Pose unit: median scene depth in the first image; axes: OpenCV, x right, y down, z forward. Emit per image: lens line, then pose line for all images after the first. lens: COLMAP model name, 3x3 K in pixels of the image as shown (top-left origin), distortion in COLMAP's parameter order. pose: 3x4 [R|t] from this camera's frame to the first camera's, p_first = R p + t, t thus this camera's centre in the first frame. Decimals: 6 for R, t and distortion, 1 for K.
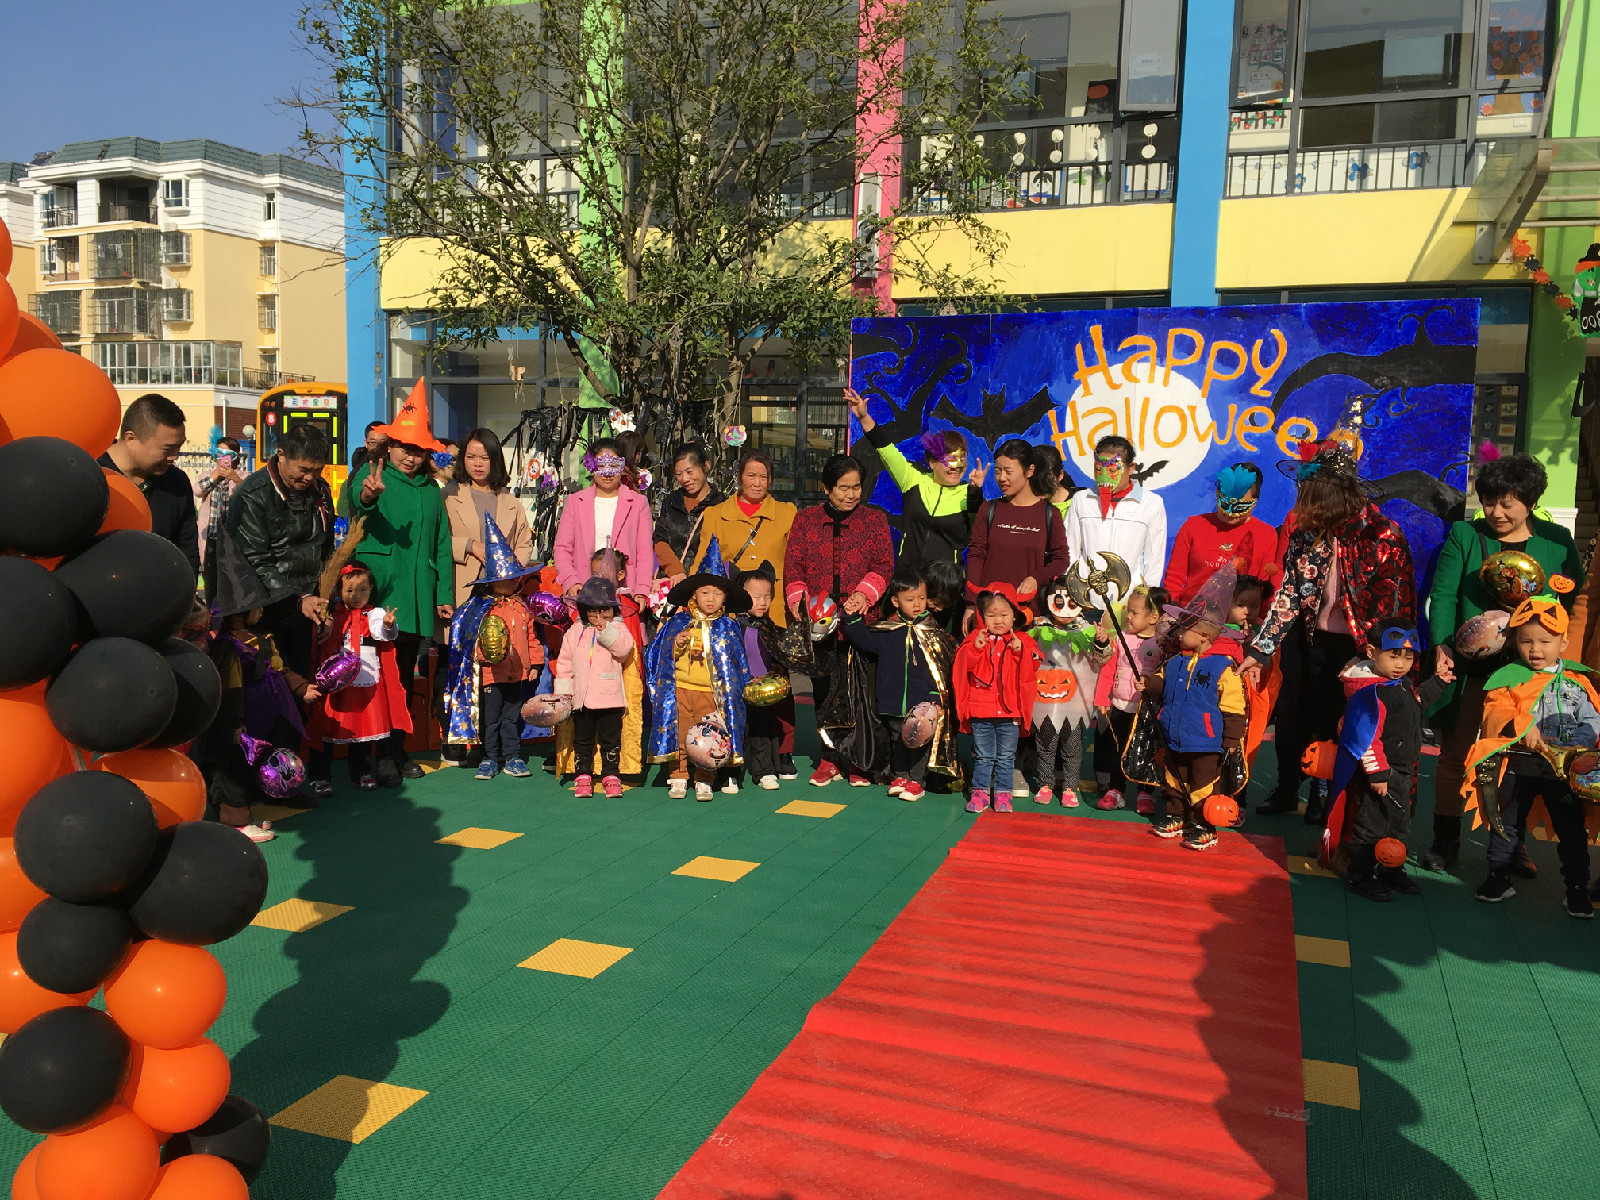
lens RADIAL K [[1380.6, 0, 802.9], [0, 1380.6, 609.7], [0, 0, 1]] dist [0.092813, -0.130983]
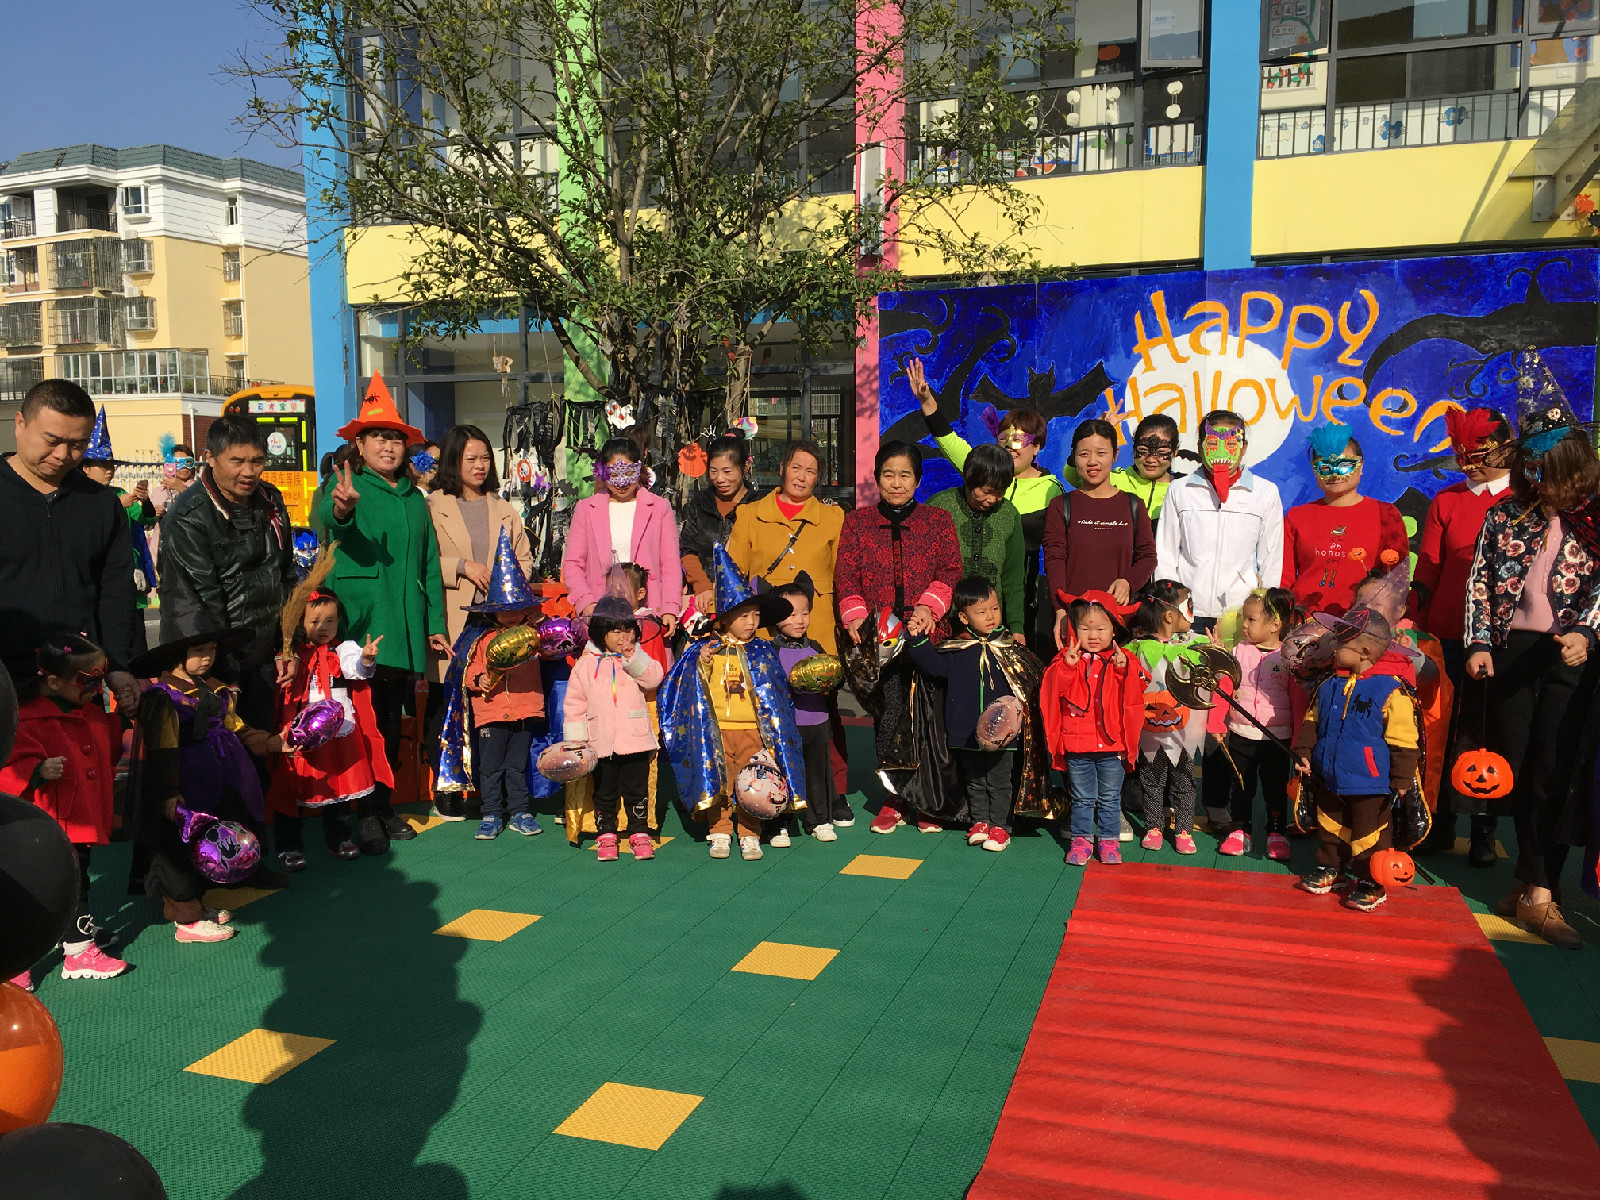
lens RADIAL K [[1380.6, 0, 799.0], [0, 1380.6, 599.7], [0, 0, 1]] dist [0.092813, -0.130983]
pose [[0.999506, -0.028466, 0.013346, -0.033365], [0.028505, 0.999590, -0.002756, -0.011240], [-0.013262, 0.003135, 0.999907, 0.108190]]
